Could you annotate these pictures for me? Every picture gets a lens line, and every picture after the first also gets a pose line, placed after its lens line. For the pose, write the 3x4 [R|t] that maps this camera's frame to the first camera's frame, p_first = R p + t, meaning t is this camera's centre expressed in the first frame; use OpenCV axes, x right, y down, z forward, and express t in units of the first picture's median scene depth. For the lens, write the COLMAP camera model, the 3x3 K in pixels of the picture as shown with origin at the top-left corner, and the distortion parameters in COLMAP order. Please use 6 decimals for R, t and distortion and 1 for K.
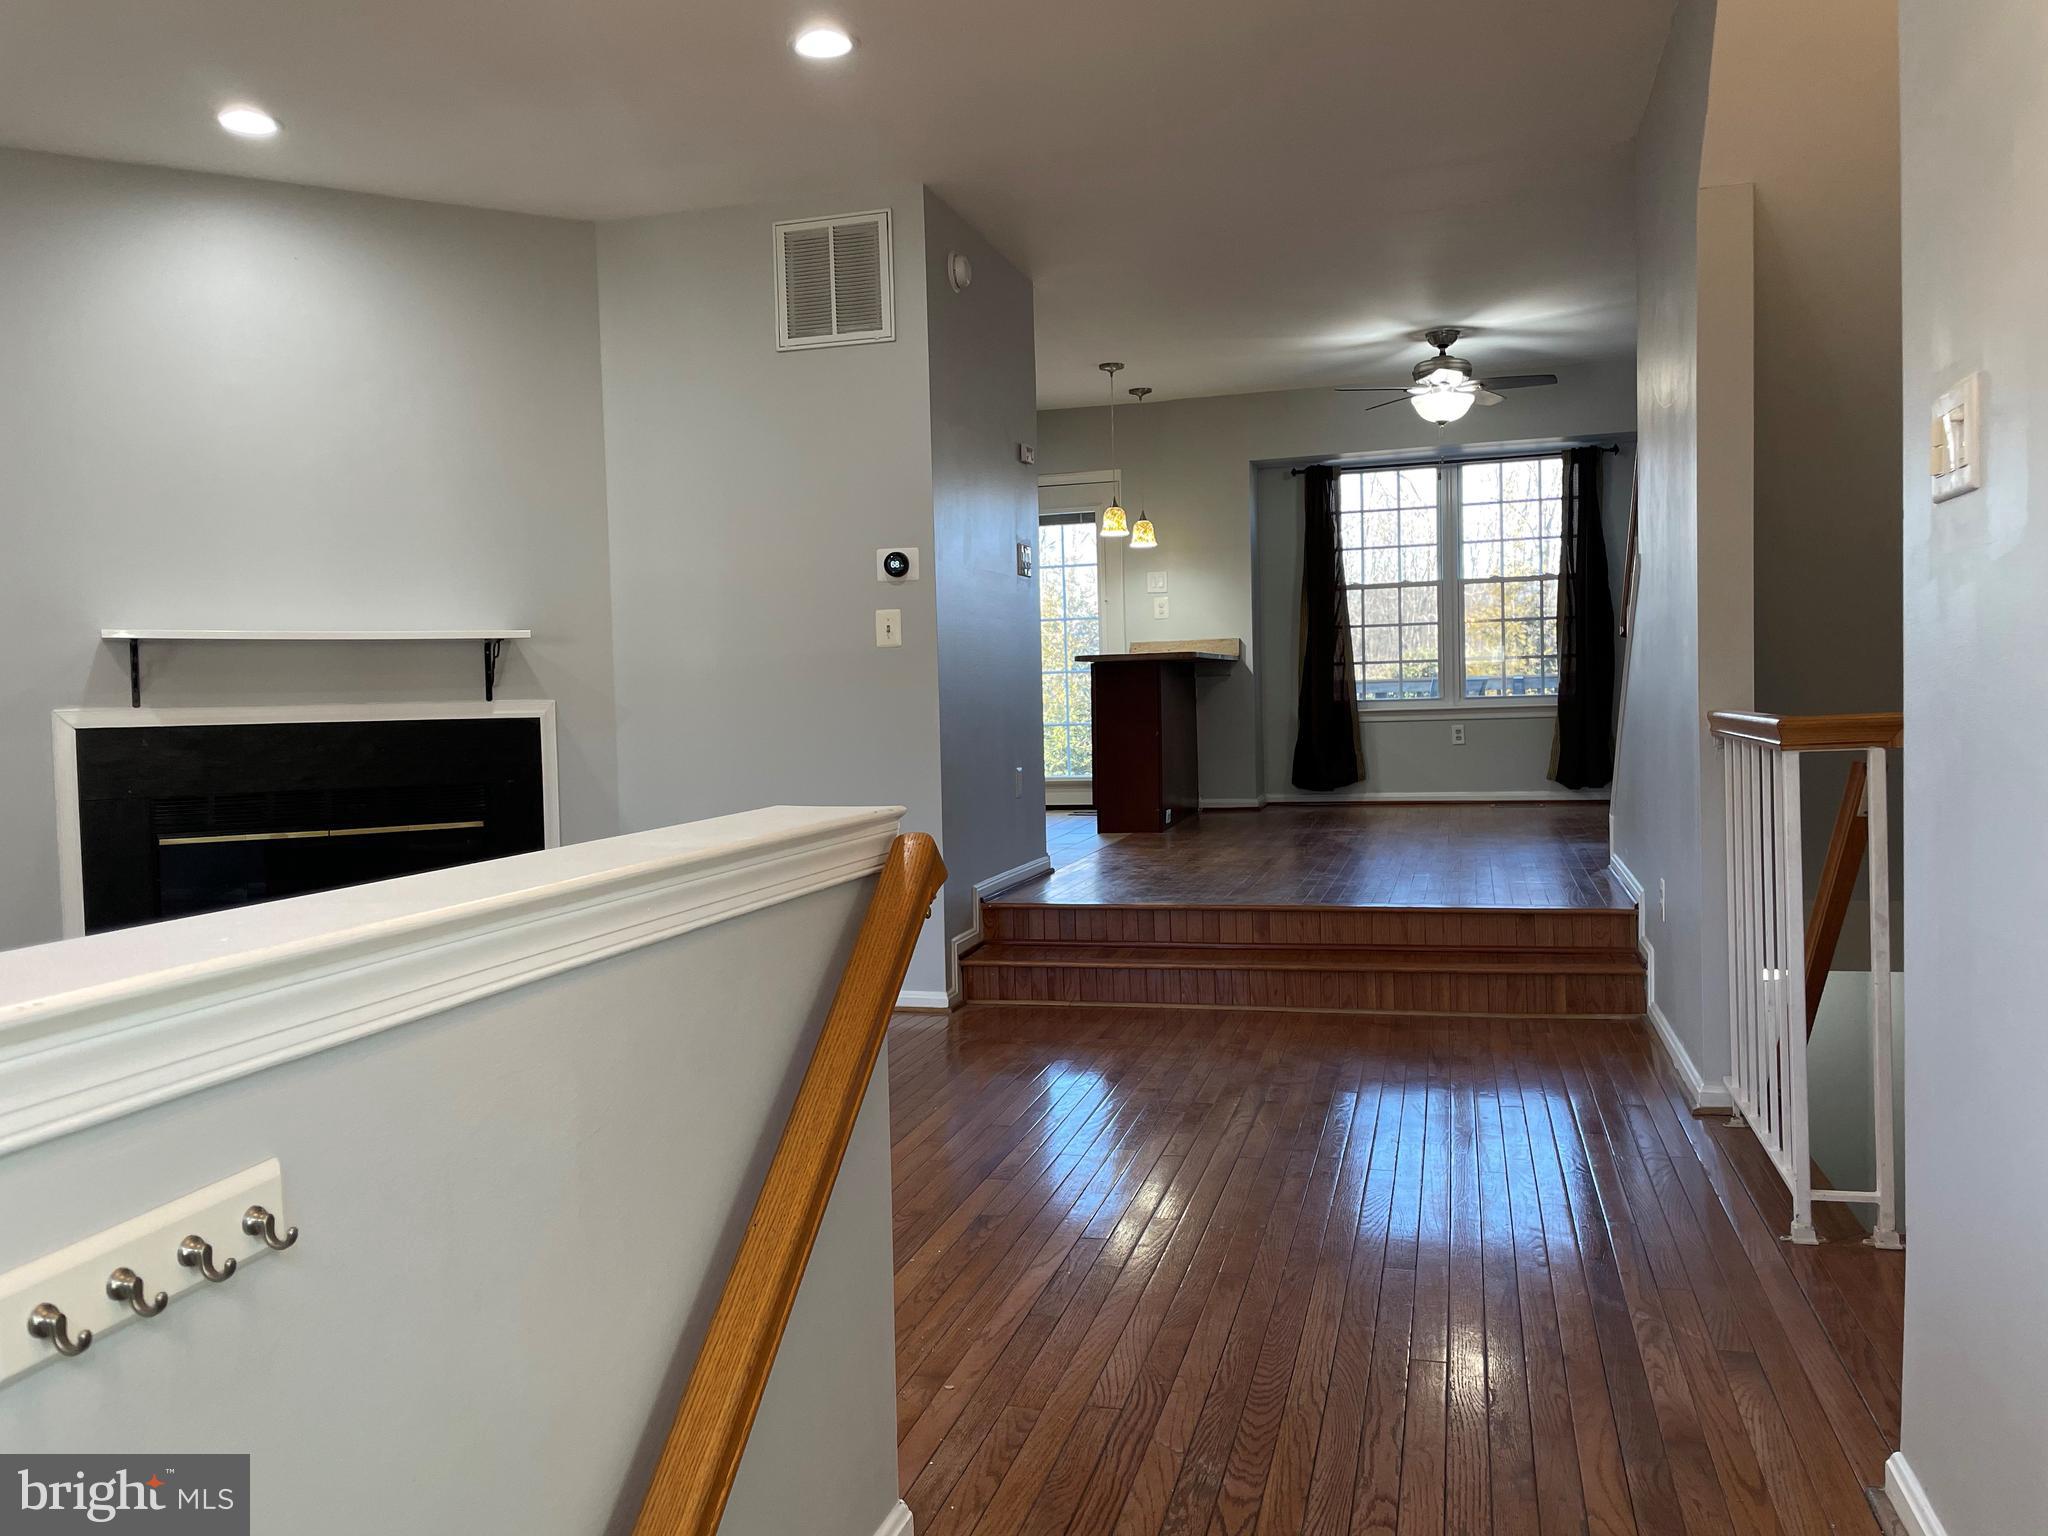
lens RADIAL K [[1547.4, 0, 1028.8], [0, 1547.4, 759.2], [0, 0, 1]] dist [0.083831, -0.113999]
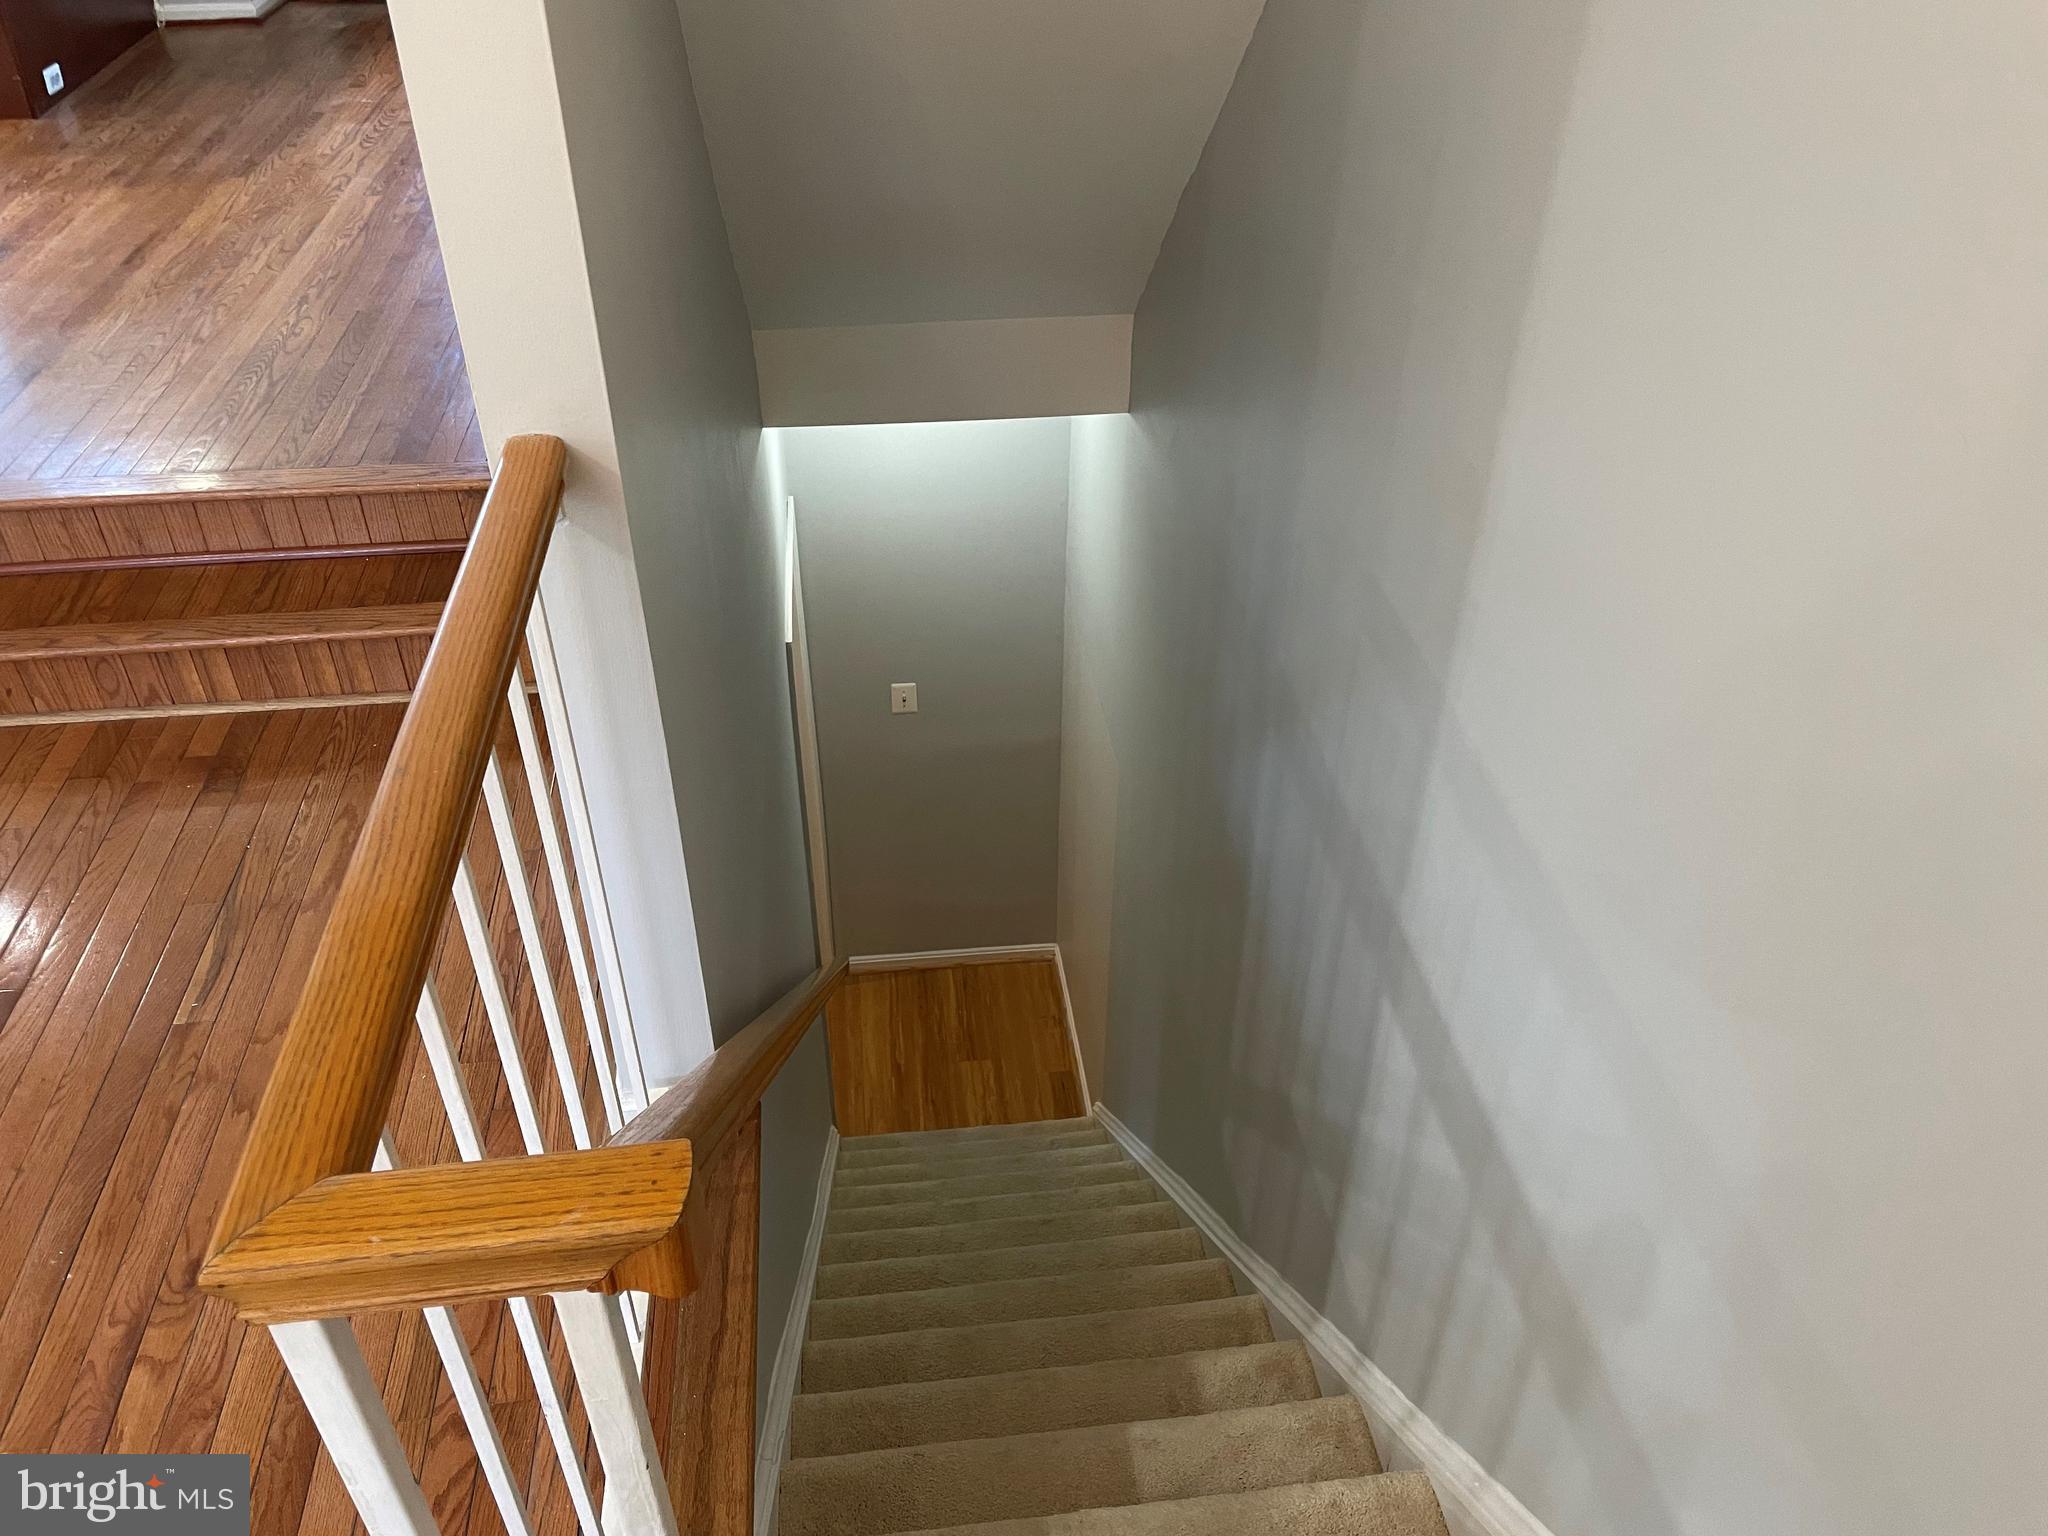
lens RADIAL K [[1547.4, 0, 1028.8], [0, 1547.4, 758.5], [0, 0, 1]] dist [0.083831, -0.113999]
pose [[0.921493, -0.197391, 0.334496, 0.200628], [-0.021566, 0.833893, 0.551504, -0.091820], [-0.387796, -0.515421, 0.764170, 0.297627]]
